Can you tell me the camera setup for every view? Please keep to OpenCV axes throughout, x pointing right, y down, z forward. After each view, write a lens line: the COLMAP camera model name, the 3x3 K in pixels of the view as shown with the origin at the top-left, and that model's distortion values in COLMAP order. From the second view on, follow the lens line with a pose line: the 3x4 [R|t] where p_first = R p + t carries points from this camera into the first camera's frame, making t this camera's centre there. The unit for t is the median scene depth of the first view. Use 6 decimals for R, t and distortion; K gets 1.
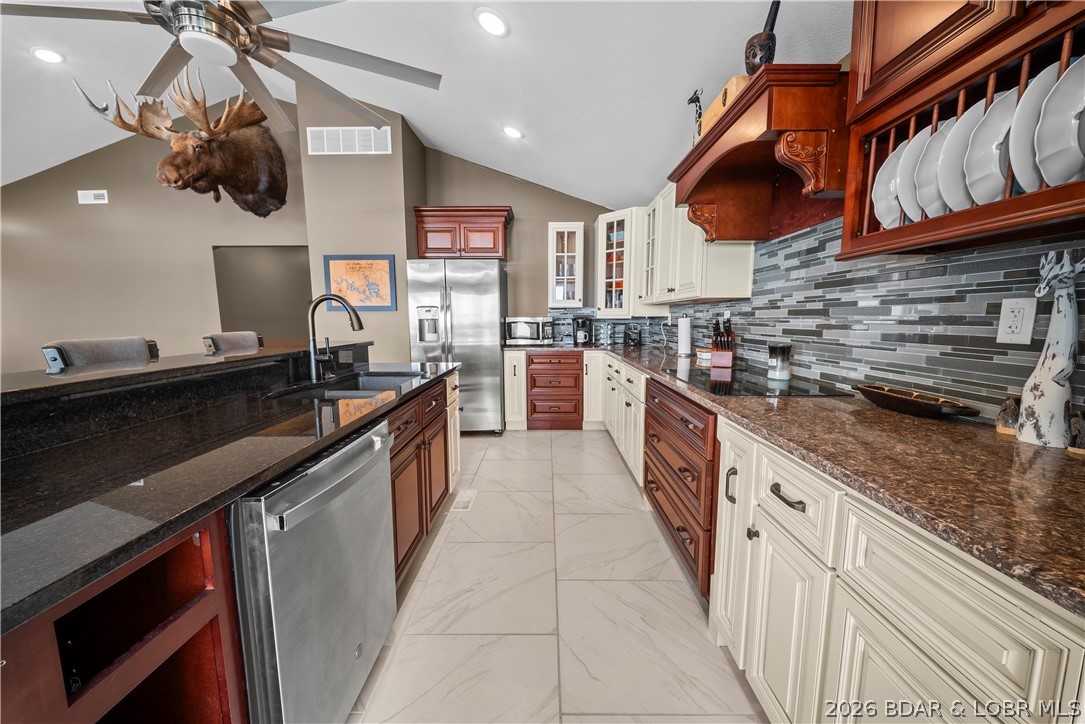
lens RADIAL K [[381.7, 0, 542.5], [0, 381.7, 362.0], [0, 0, 1]] dist [0.008831, -0.009196]
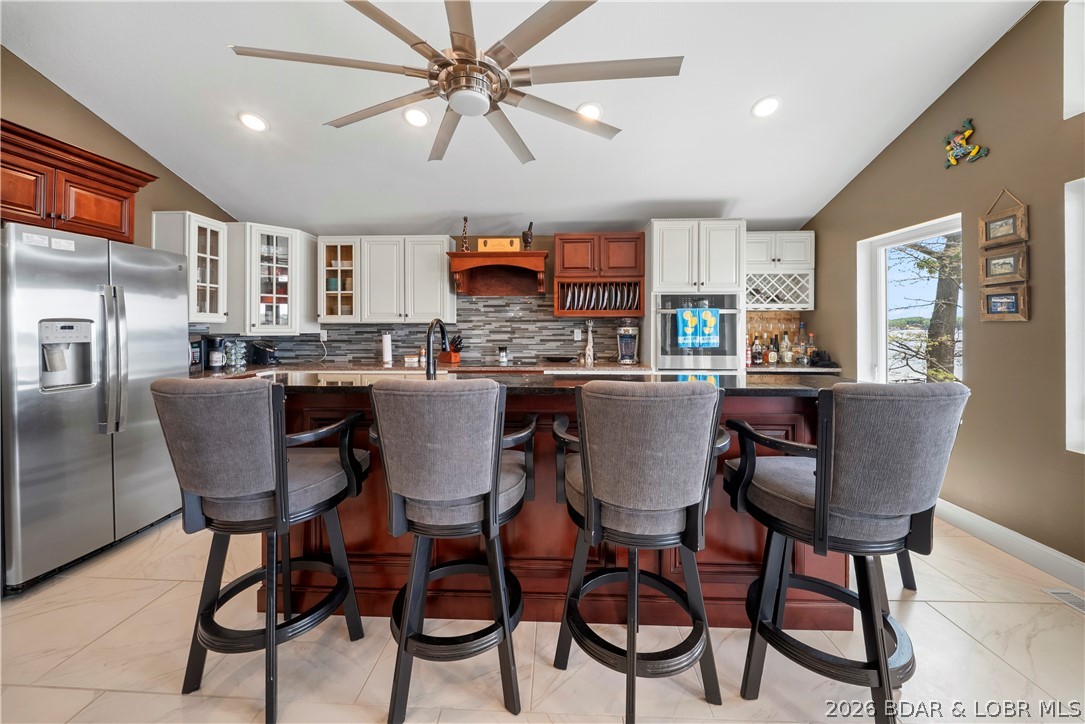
lens RADIAL K [[395.7, 0, 541.7], [0, 395.7, 329.9], [0, 0, 1]] dist [0.006695, -0.005902]
pose [[0.035042, -0.002630, 0.999382, -0.965407], [0.115332, 0.993326, -0.001430, -0.062644], [-0.992709, 0.115311, 0.035112, 0.383927]]
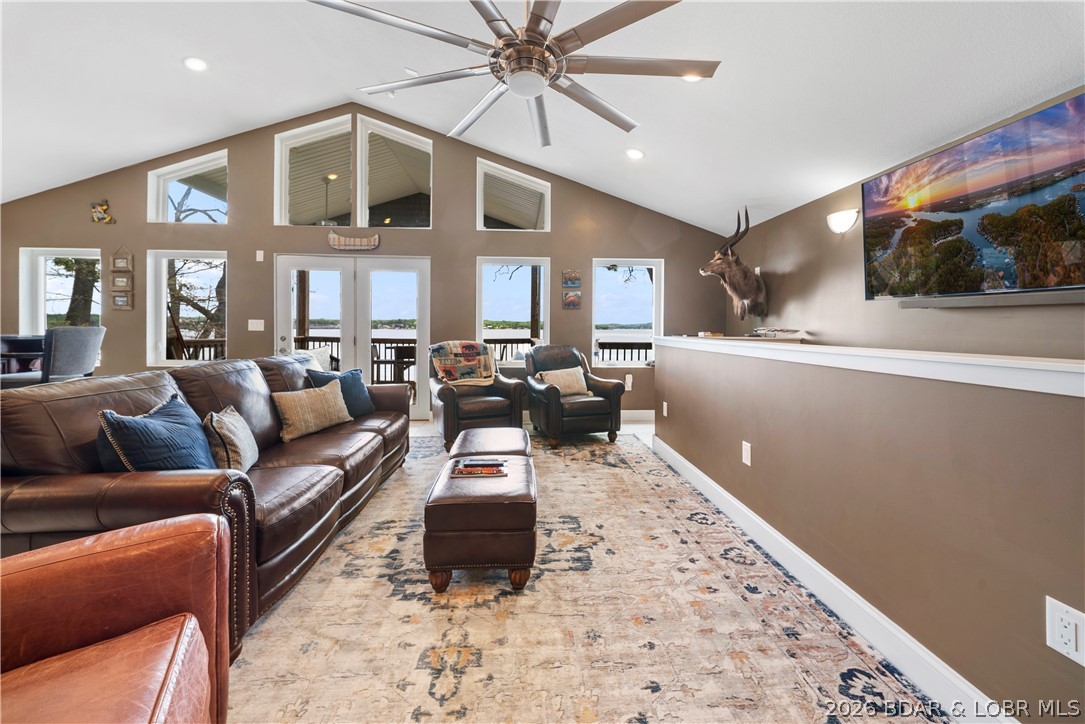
lens RADIAL K [[391.7, 0, 540.4], [0, 391.7, 326.9], [0, 0, 1]] dist [0.008841, -0.007341]
pose [[-0.997438, -0.005729, -0.071307, -1.625338], [-0.013738, 0.993574, 0.112345, -0.100168], [0.070205, 0.113037, -0.991107, 1.088184]]
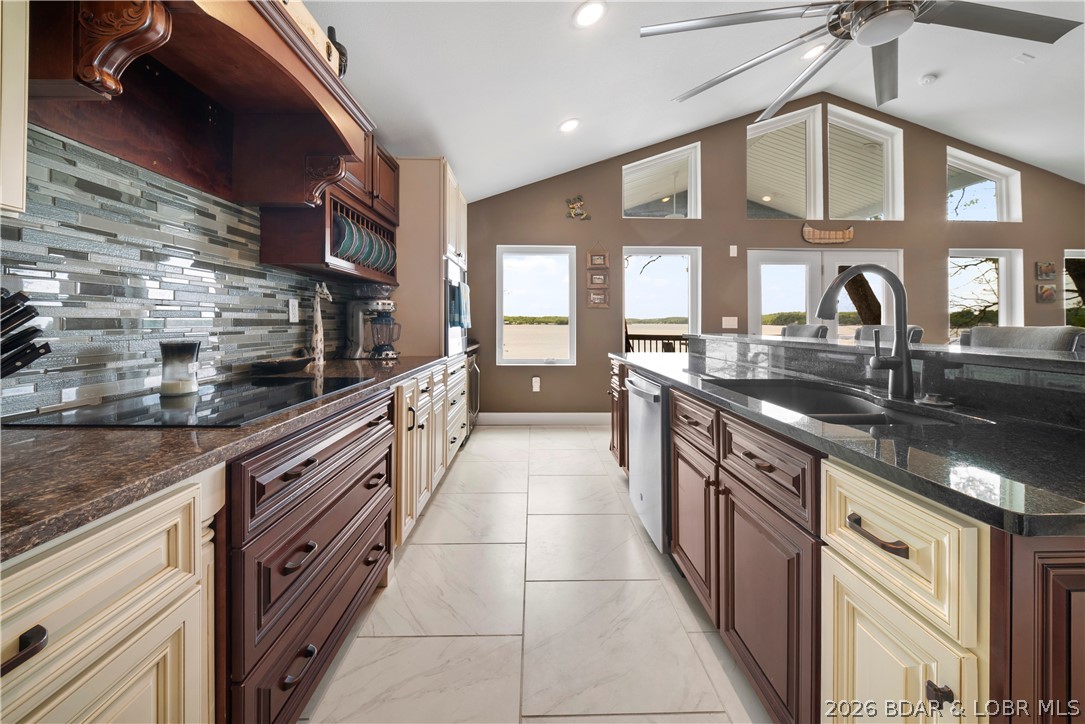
lens RADIAL K [[391.7, 0, 540.4], [0, 391.7, 326.9], [0, 0, 1]] dist [0.008841, -0.007341]
pose [[-0.999640, 0.001689, -0.026779, 0.009884], [-0.001658, 0.992220, 0.124483, -0.087570], [0.026781, 0.124482, -0.991860, 0.954662]]
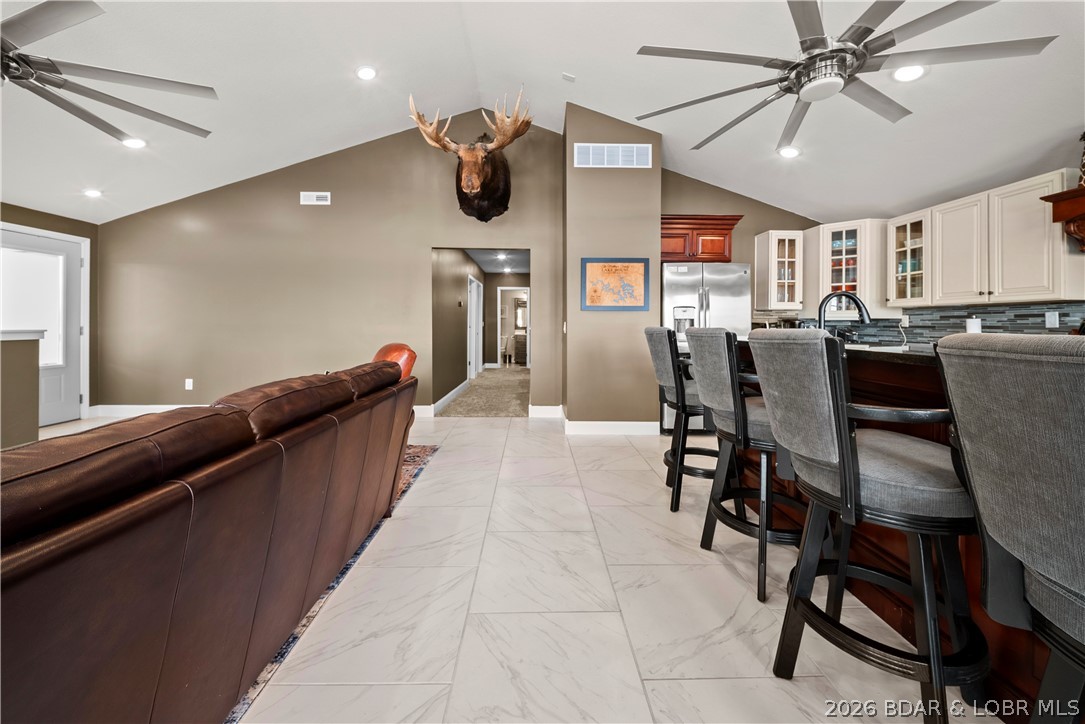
lens RADIAL K [[397.6, 0, 542.9], [0, 397.6, 319.6], [0, 0, 1]] dist [0.006126, -0.005734]
pose [[0.999423, 0.008289, 0.032929, -0.844843], [-0.004131, 0.992226, -0.124378, 0.030433], [-0.033704, 0.124170, 0.991688, -0.071252]]
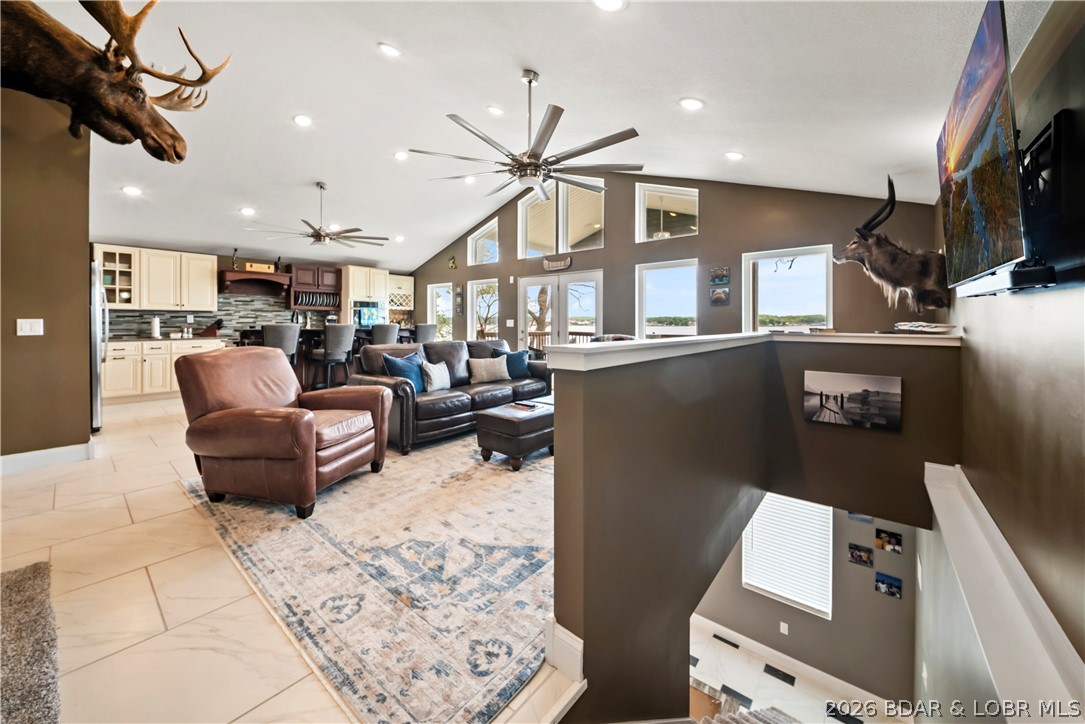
lens RADIAL K [[390.3, 0, 544.4], [0, 390.3, 326.9], [0, 0, 1]] dist [-0.000183, -0.010051]
pose [[-0.782810, -0.006084, 0.622231, -2.268651], [0.070061, 0.992732, 0.097849, -0.117427], [-0.618304, 0.120191, -0.776695, 1.243681]]
